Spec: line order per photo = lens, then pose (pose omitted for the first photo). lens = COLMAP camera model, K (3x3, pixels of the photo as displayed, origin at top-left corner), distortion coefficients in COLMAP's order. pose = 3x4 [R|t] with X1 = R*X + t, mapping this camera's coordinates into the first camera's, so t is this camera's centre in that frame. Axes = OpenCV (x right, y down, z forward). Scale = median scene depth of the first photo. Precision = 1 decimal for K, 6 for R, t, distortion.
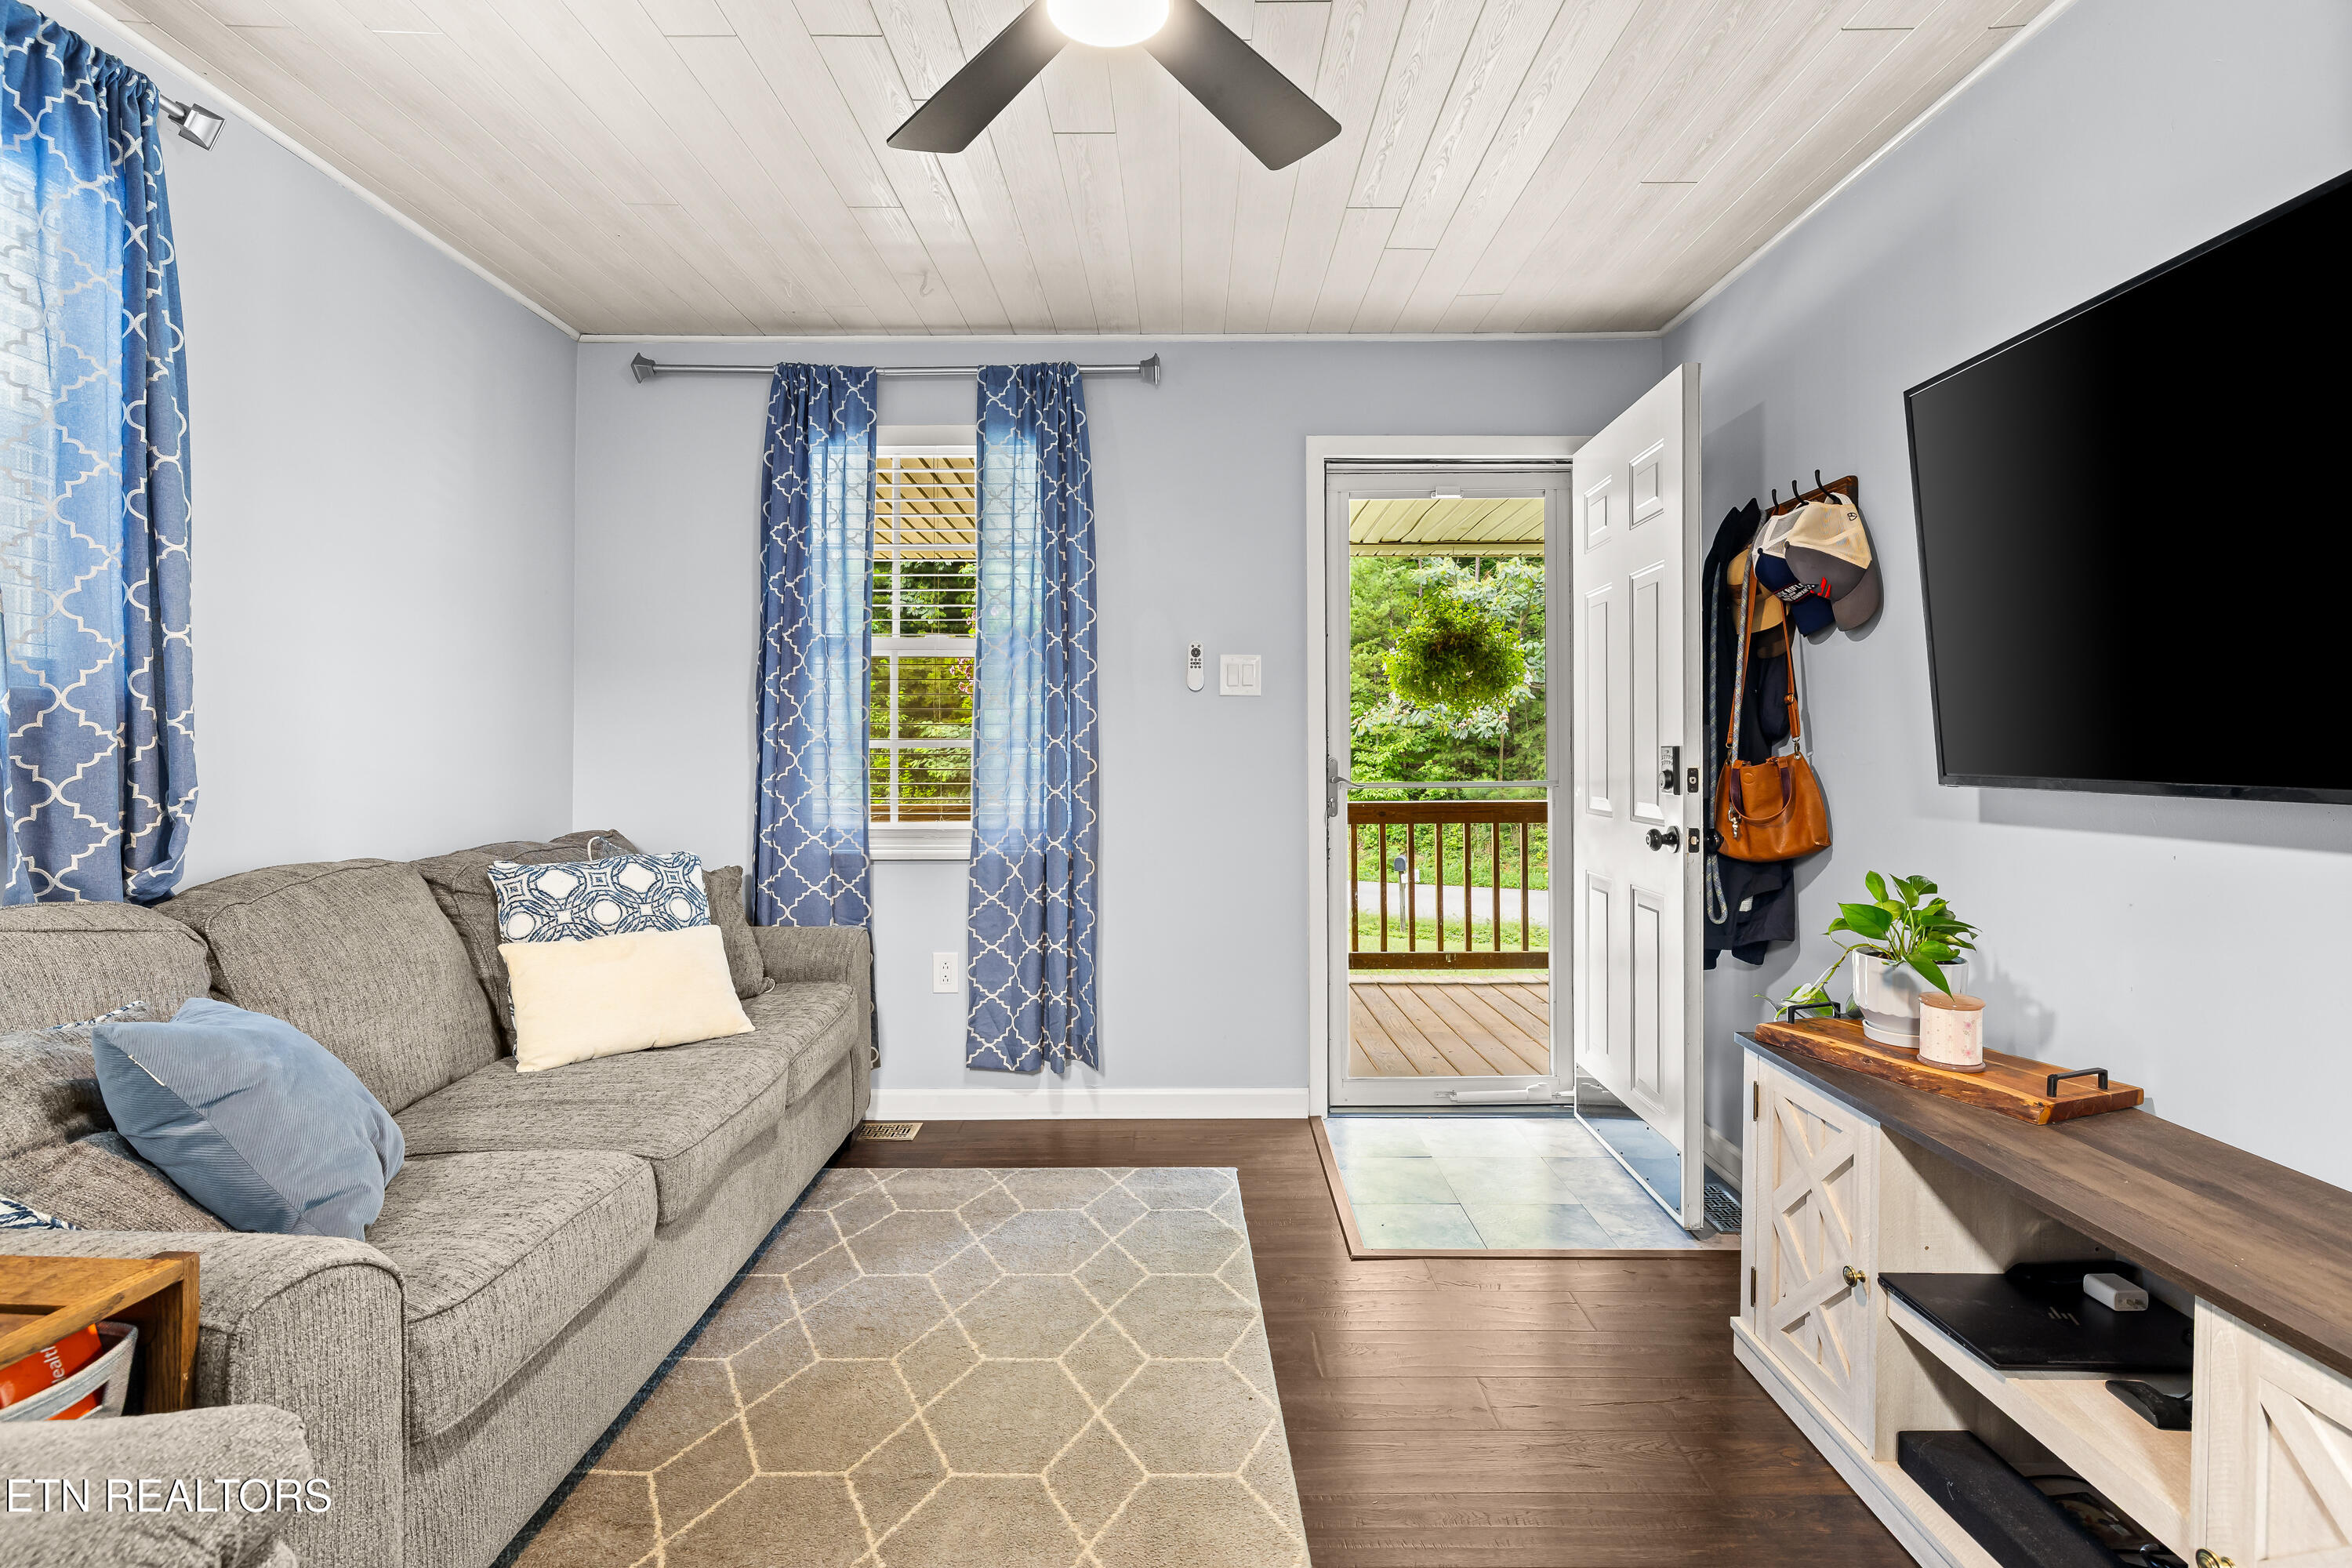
lens RADIAL K [[1112.4, 0, 1177.6], [0, 1112.4, 752.8], [0, 0, 1]] dist [-0.008659, 0.001461]
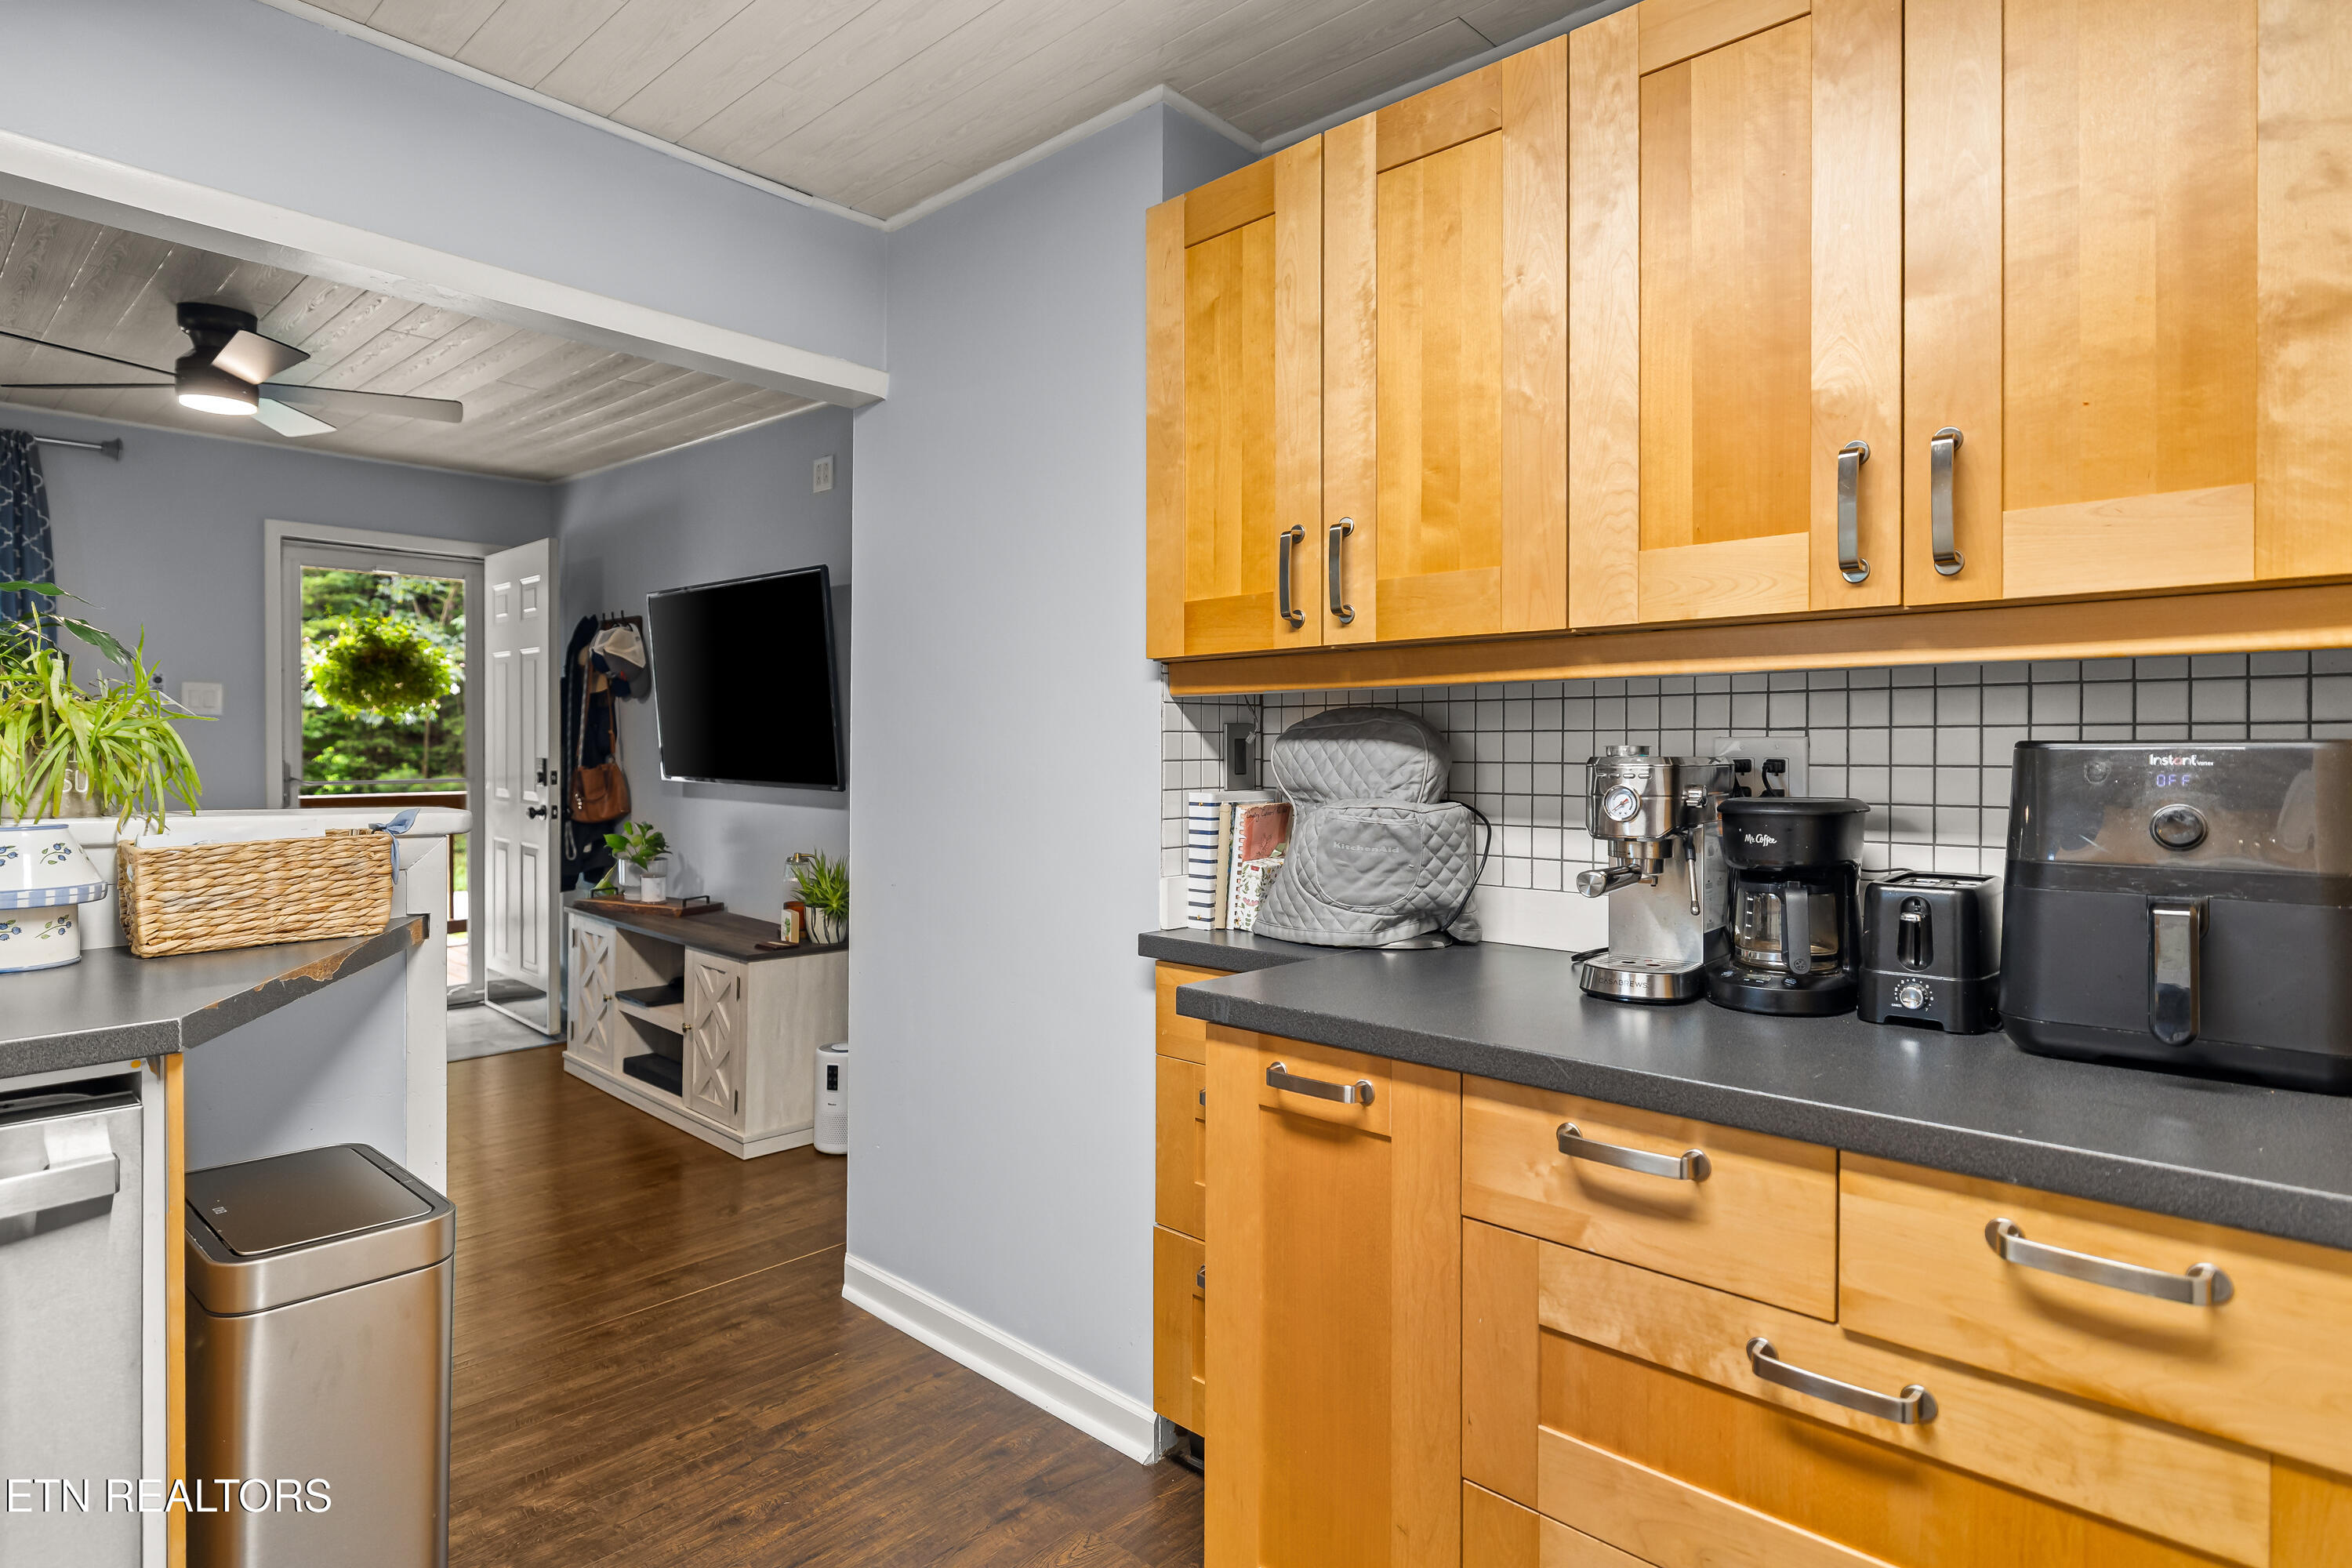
lens RADIAL K [[1233.6, 0, 1178.7], [0, 1233.6, 760.9], [0, 0, 1]] dist [-0.003844, 0.000642]
pose [[0.673114, -0.003782, 0.739529, -0.259143], [-0.010275, 0.999843, 0.014466, -0.033730], [-0.739468, -0.017336, 0.672969, -0.866193]]
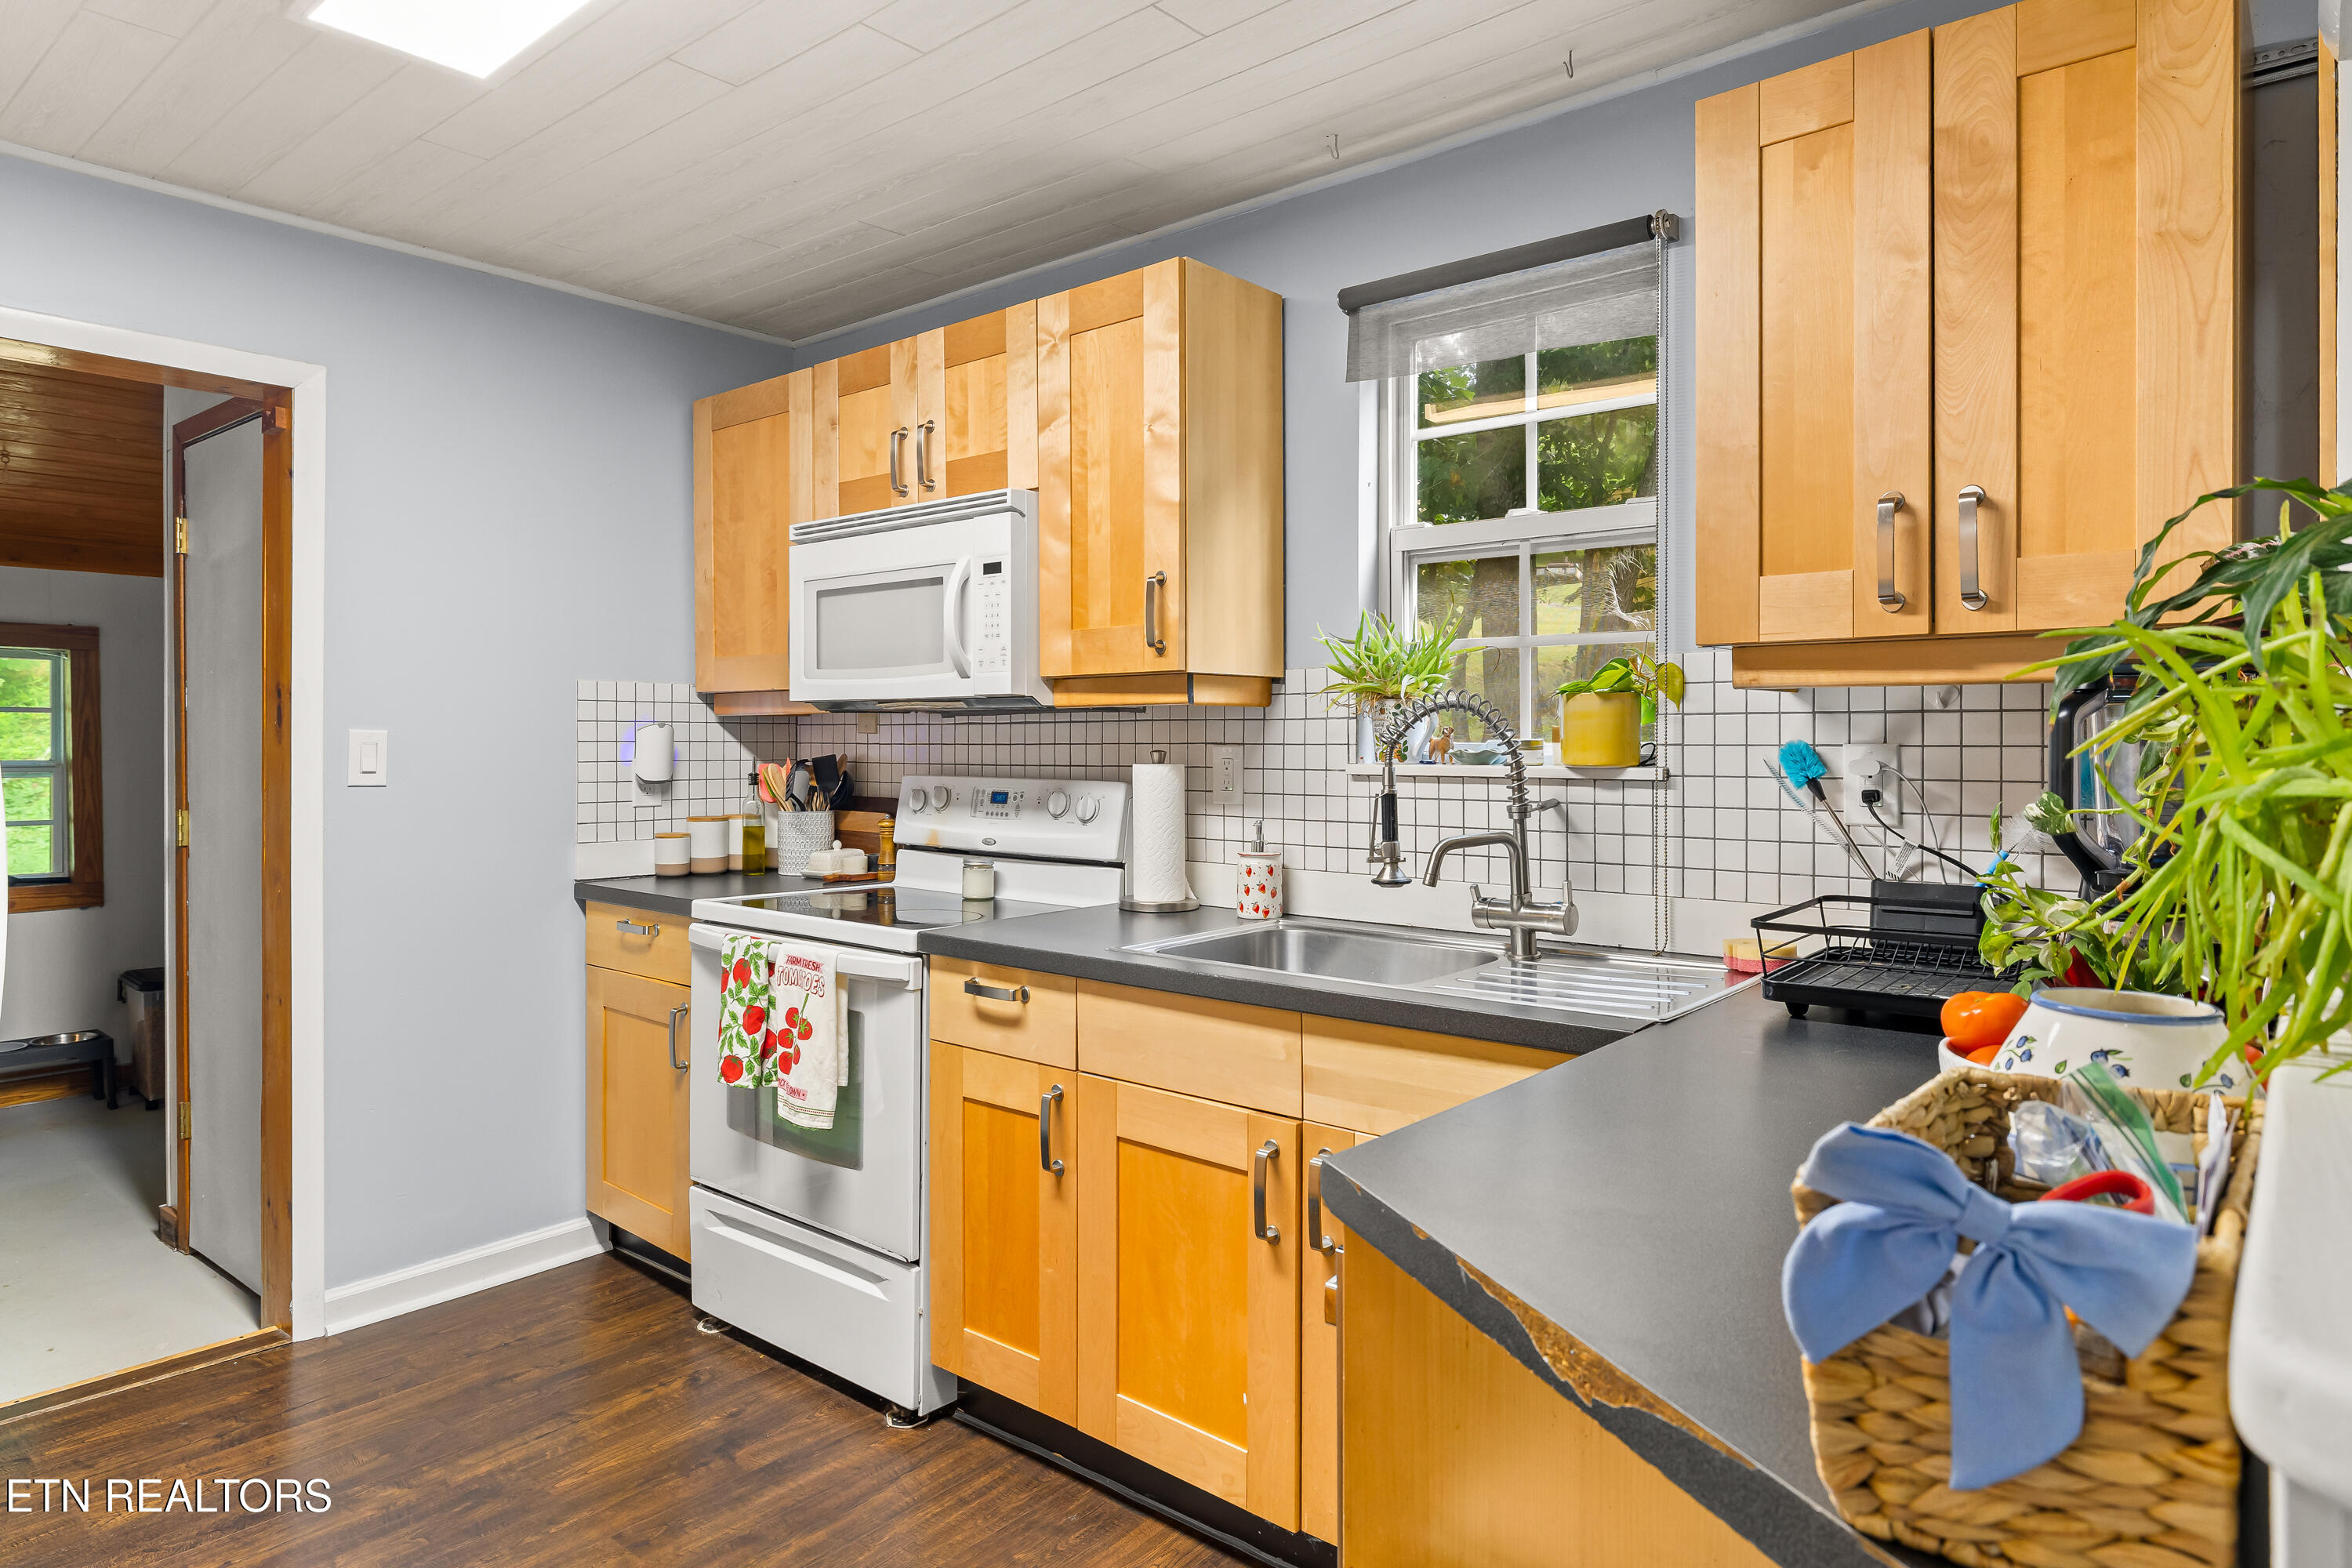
lens RADIAL K [[1395.2, 0, 1161.7], [0, 1395.2, 743.8], [0, 0, 1]] dist [0.001242, -0.001515]
pose [[-0.649725, 0.000868, -0.760169, 0.142416], [0.007271, 0.999961, -0.005072, -0.046749], [0.760135, -0.008822, -0.649705, -0.107349]]
